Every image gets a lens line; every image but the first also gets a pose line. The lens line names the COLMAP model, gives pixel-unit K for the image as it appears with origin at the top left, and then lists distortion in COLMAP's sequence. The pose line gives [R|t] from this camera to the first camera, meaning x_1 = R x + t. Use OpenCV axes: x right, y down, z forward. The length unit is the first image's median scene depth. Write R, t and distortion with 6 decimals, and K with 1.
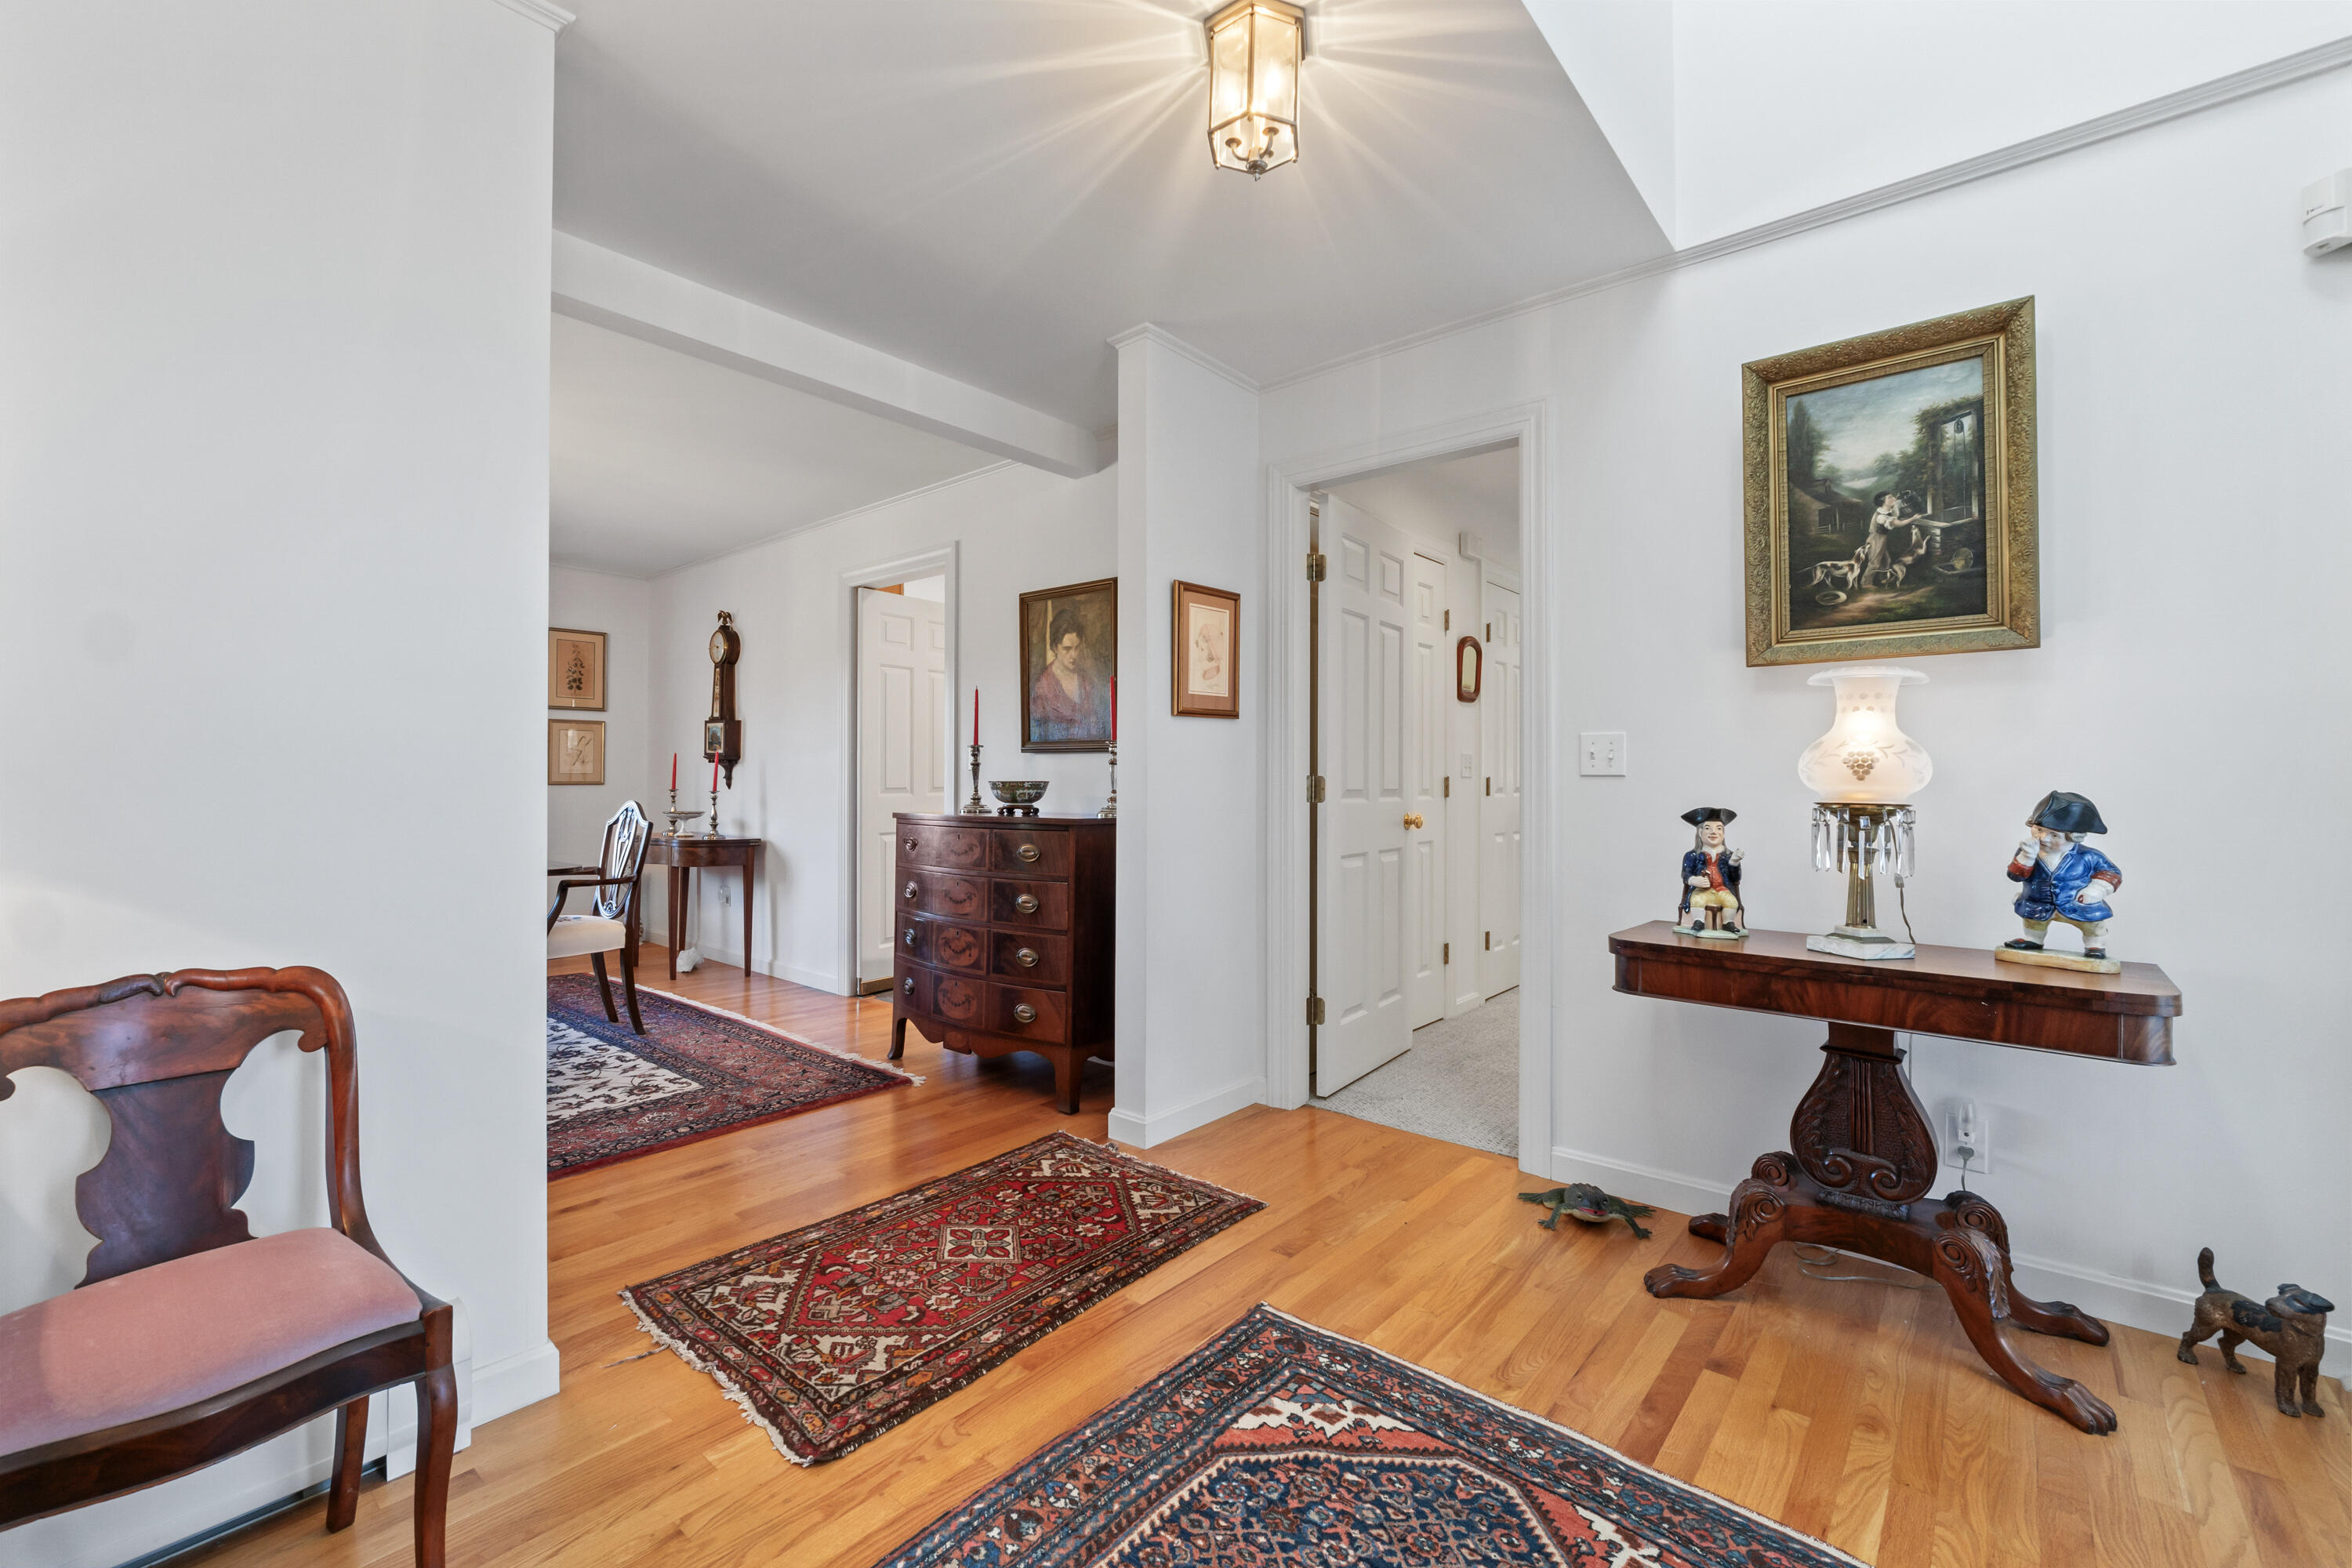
lens RADIAL K [[988.7, 0, 1164.6], [0, 988.7, 771.1], [0, 0, 1]] dist [0.000784, -0.001533]
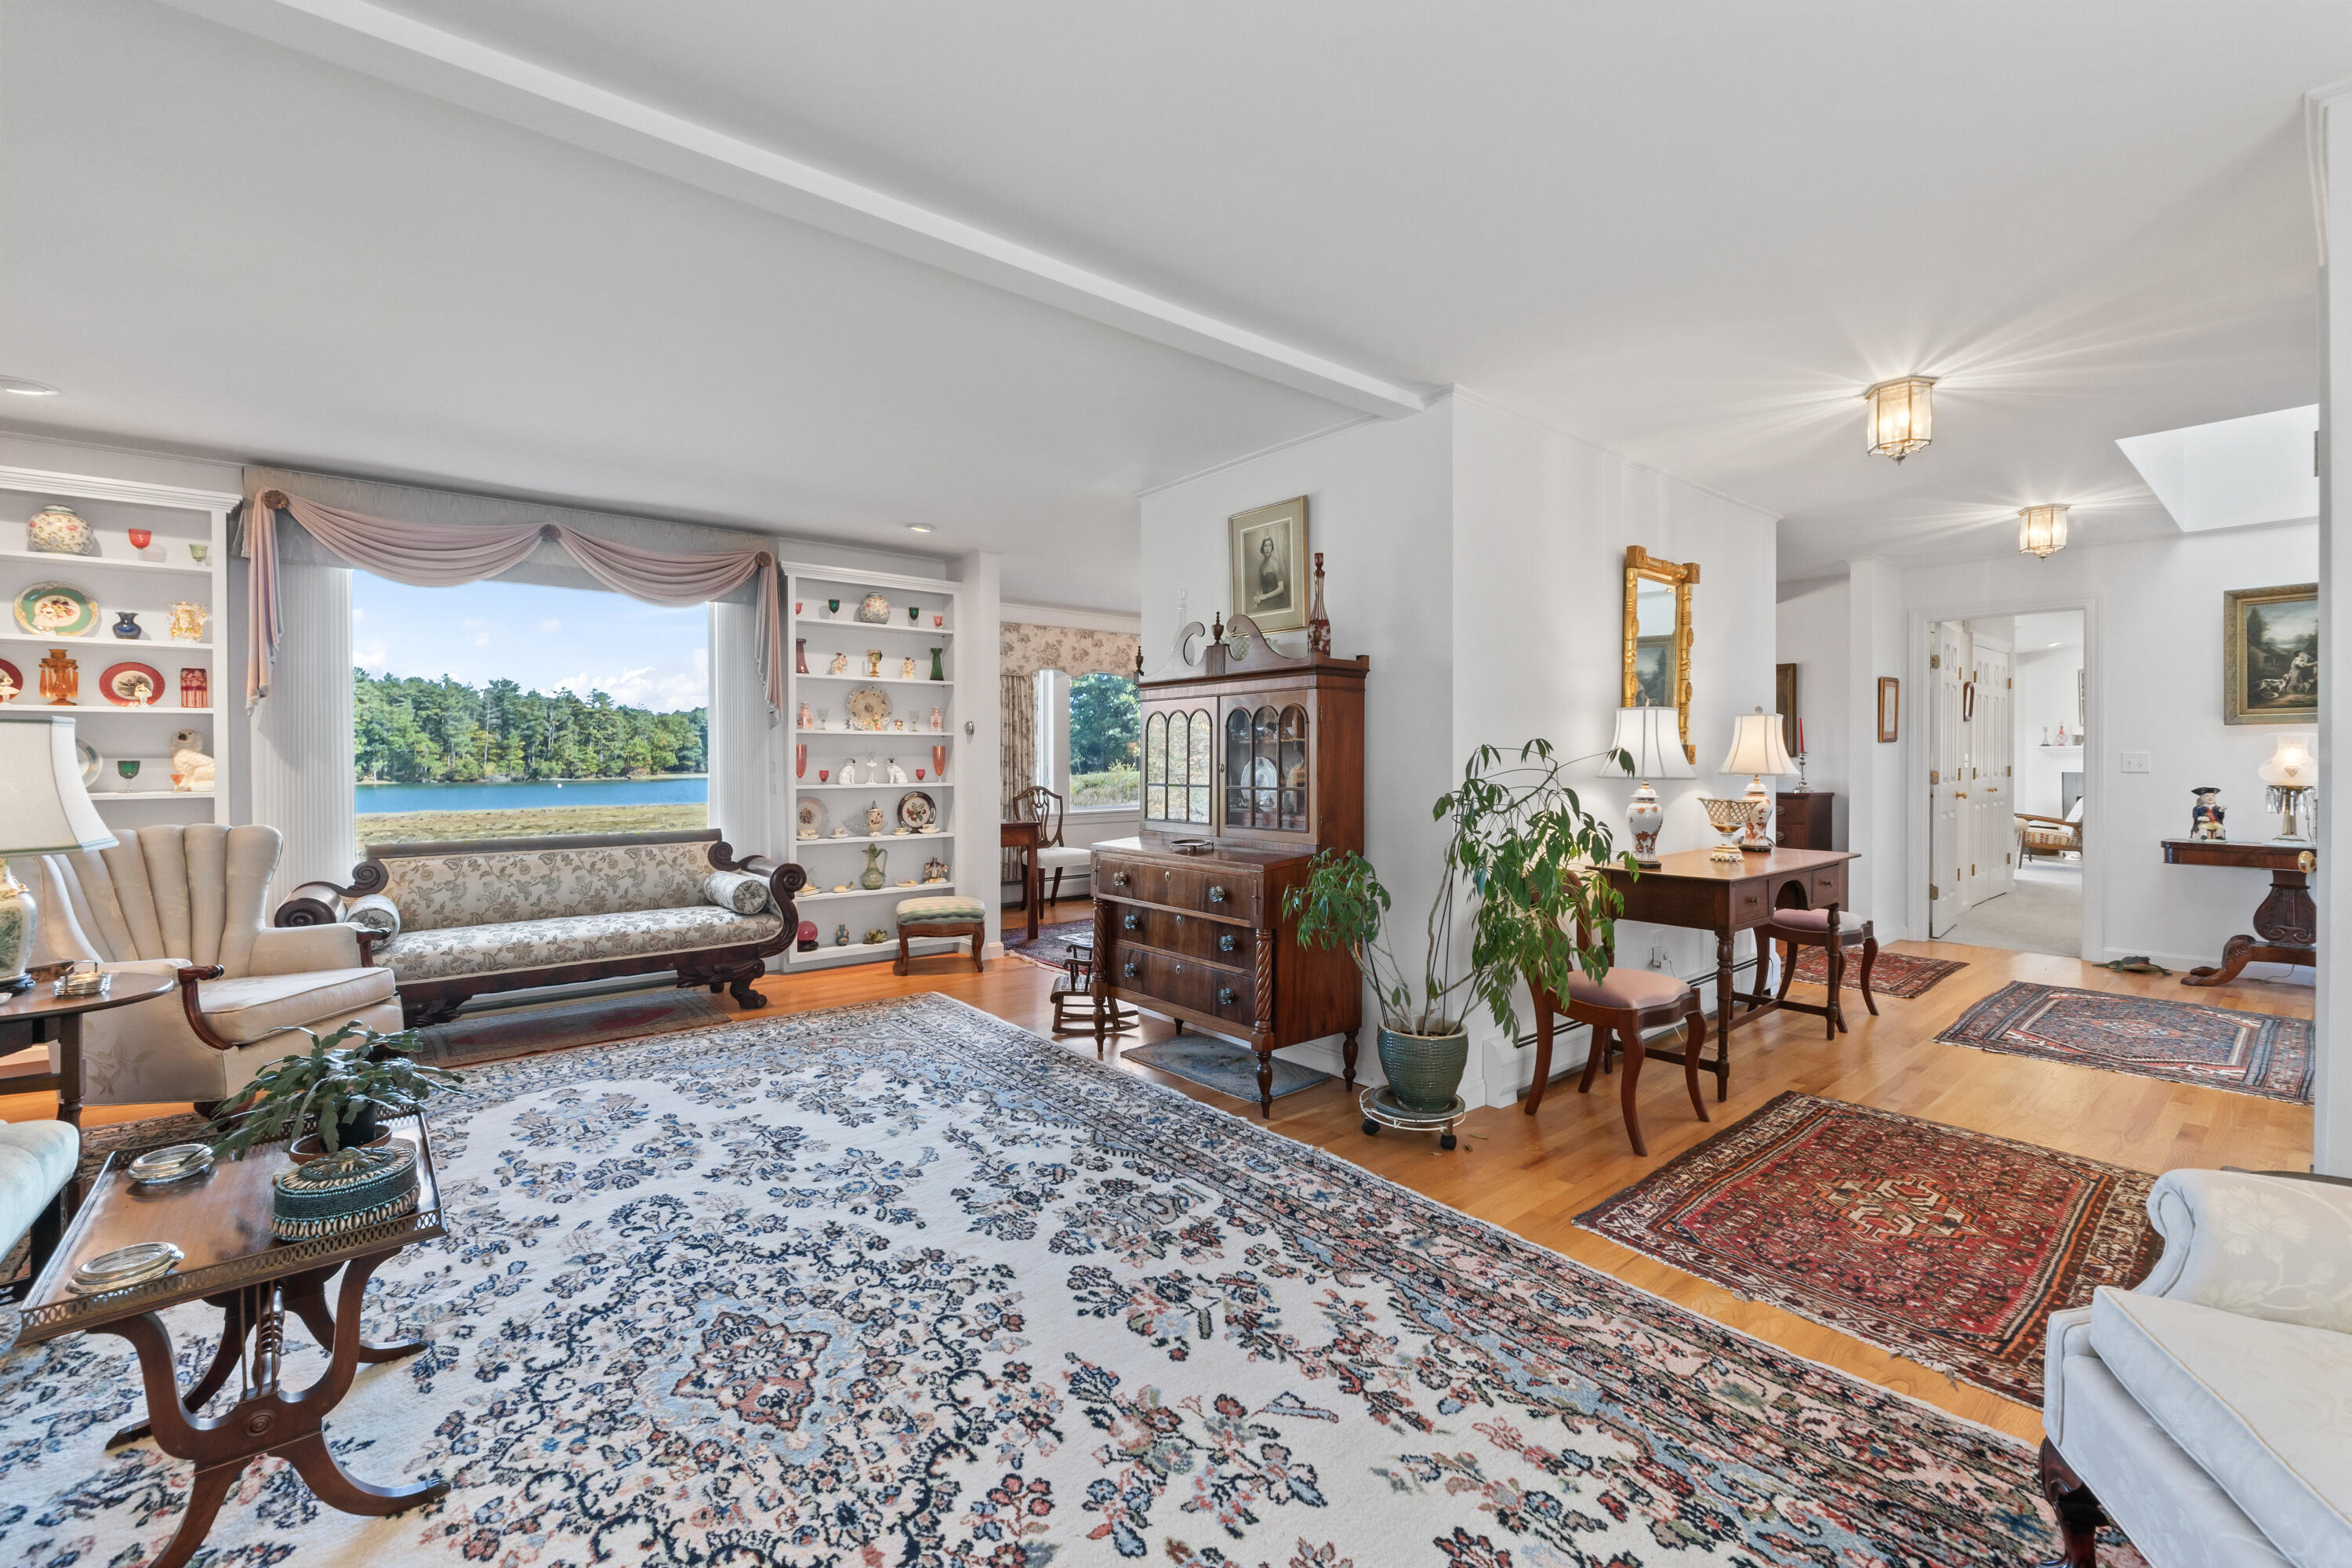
lens RADIAL K [[988.7, 0, 1158.5], [0, 988.7, 767.8], [0, 0, 1]] dist [0.000784, -0.001533]
pose [[0.983247, -0.004815, -0.182217, -1.443640], [0.008522, 0.999772, 0.019566, -0.074787], [0.182081, -0.020791, 0.983064, -1.722250]]
